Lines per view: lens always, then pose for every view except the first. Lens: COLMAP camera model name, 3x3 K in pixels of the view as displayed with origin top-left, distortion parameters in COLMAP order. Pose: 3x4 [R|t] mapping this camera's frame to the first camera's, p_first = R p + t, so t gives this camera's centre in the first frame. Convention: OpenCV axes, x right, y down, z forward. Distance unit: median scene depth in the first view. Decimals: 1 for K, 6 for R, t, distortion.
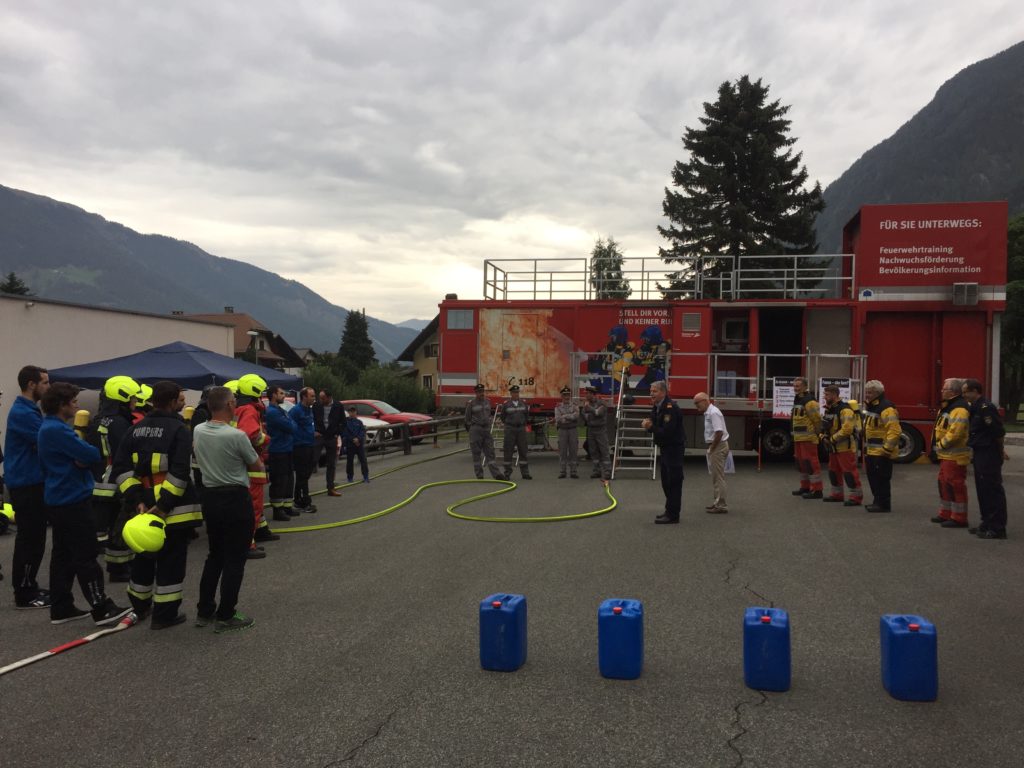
lens RADIAL K [[877.4, 0, 514.5], [0, 877.4, 389.2], [0, 0, 1]] dist [0.102151, -0.109274]
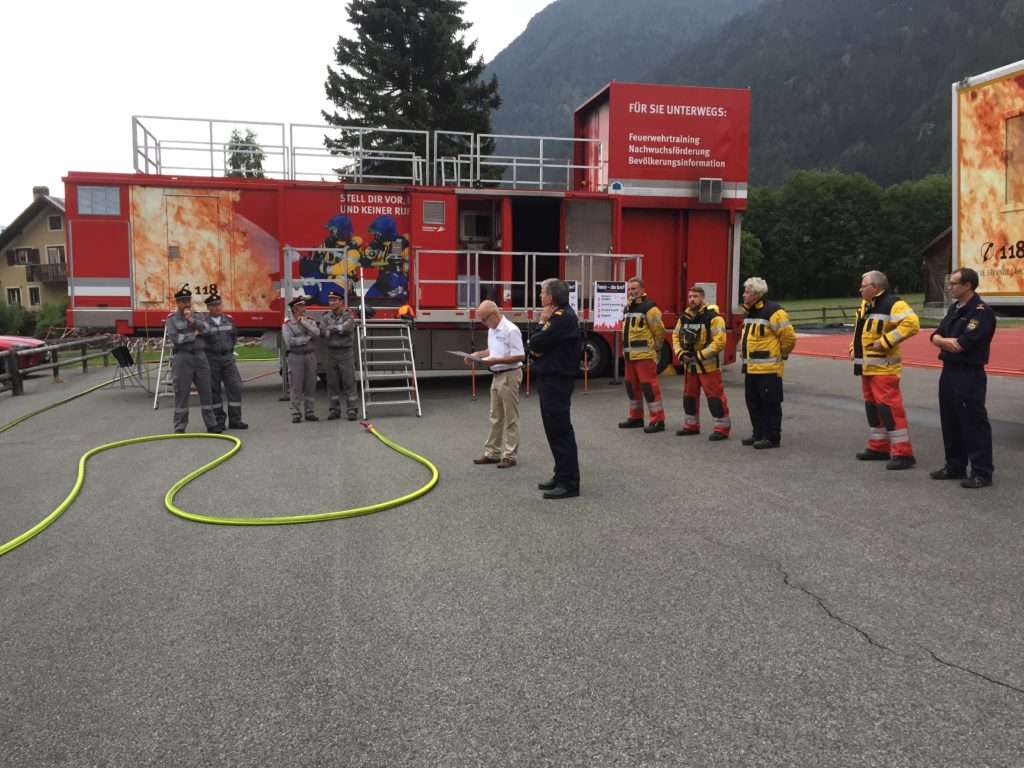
lens RADIAL K [[874.8, 0, 506.0], [0, 874.8, 377.2], [0, 0, 1]] dist [0.095510, -0.114711]
pose [[0.913892, -0.047209, 0.403202, -0.063821], [0.013420, 0.996186, 0.086221, 0.004161], [-0.405735, -0.073386, 0.911040, 0.235117]]
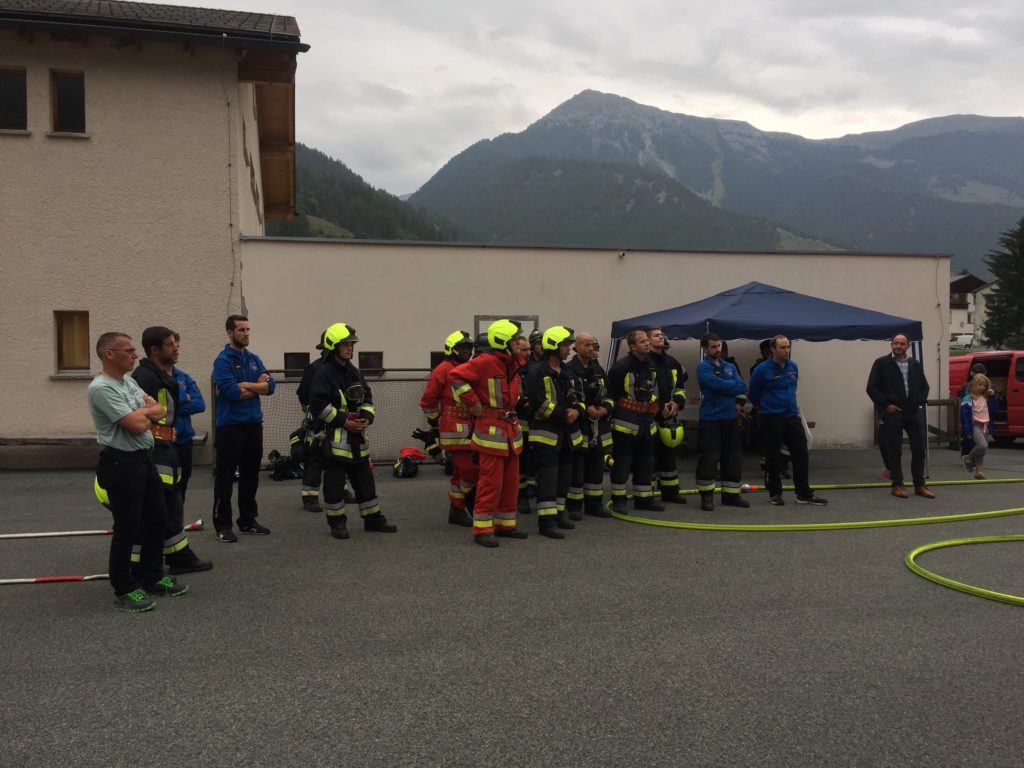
lens RADIAL K [[874.8, 0, 506.0], [0, 874.8, 377.2], [0, 0, 1]] dist [0.095510, -0.114711]
pose [[0.433138, 0.034862, -0.900653, 0.191204], [0.000598, 0.999240, 0.038966, 0.002841], [0.901327, -0.017416, 0.432788, 0.295235]]
